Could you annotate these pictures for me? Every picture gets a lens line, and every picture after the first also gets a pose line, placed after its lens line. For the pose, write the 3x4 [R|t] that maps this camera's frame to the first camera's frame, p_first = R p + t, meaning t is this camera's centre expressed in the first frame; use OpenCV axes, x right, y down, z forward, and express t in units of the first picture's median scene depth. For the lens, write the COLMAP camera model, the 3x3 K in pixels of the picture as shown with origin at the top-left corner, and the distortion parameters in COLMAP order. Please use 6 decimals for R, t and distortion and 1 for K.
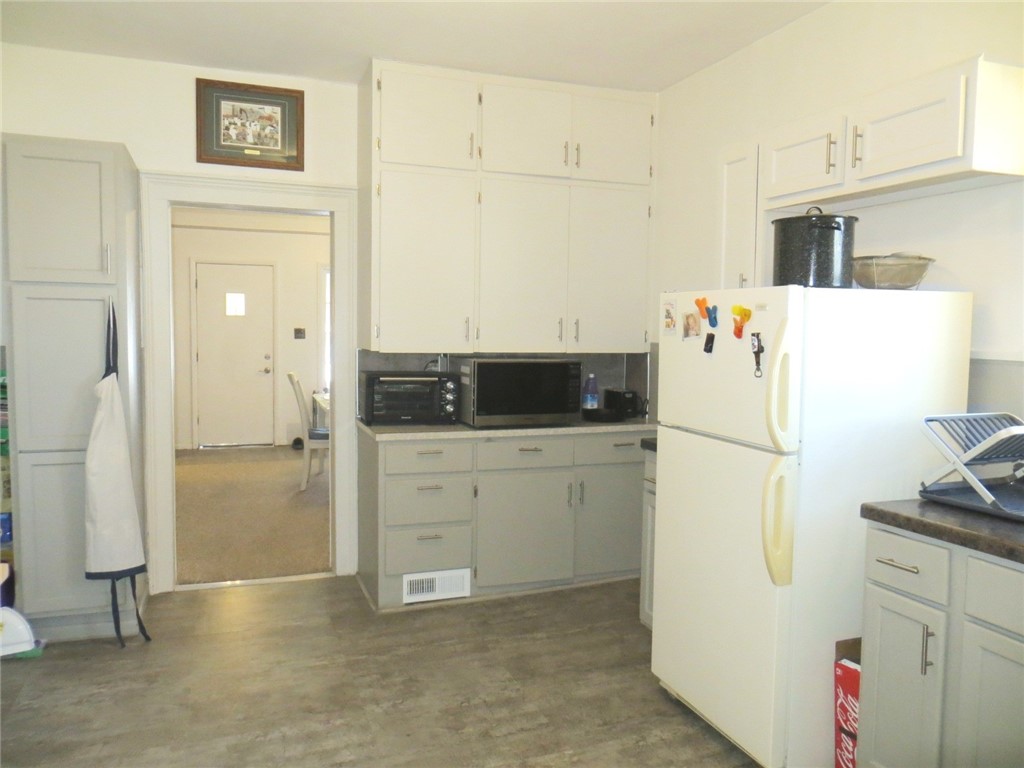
lens RADIAL K [[769.3, 0, 512.0], [0, 769.3, 384.0], [0, 0, 1]] dist [-0.012473, -0.002319]
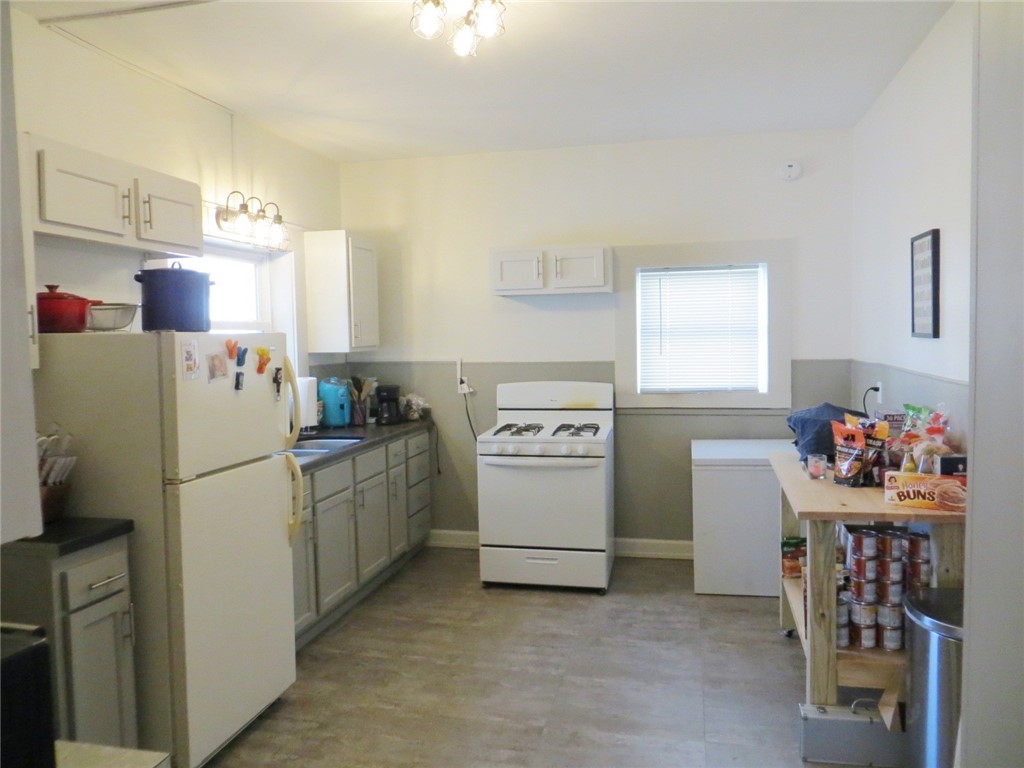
lens RADIAL K [[769.3, 0, 512.0], [0, 769.3, 384.0], [0, 0, 1]] dist [-0.012473, -0.002319]
pose [[-0.837114, -0.031044, 0.546146, -0.650250], [0.044838, 0.991135, 0.125064, -0.164679], [-0.545187, 0.129181, -0.828301, 1.652631]]
